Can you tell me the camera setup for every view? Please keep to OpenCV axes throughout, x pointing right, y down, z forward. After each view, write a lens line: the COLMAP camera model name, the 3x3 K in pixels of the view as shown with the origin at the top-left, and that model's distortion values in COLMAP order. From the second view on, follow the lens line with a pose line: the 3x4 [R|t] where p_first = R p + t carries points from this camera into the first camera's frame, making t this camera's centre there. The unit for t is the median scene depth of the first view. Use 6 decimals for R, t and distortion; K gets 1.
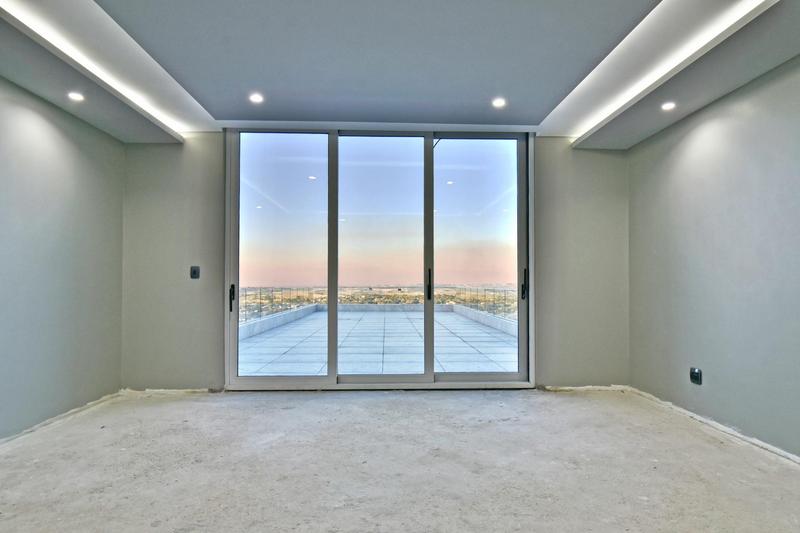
lens RADIAL K [[441.9, 0, 401.7], [0, 441.9, 279.0], [0, 0, 1]] dist [0.006883, -0.001874]
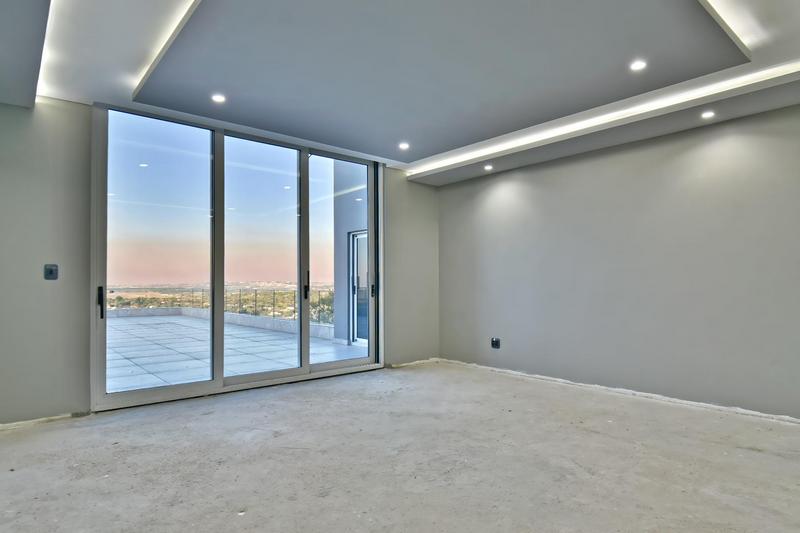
lens RADIAL K [[441.9, 0, 401.7], [0, 441.9, 279.0], [0, 0, 1]] dist [0.006883, -0.001874]
pose [[0.795680, 0.003153, 0.605709, -0.450771], [-0.002246, 0.999995, -0.002255, -0.001470], [-0.605713, 0.000434, 0.795683, -0.028198]]
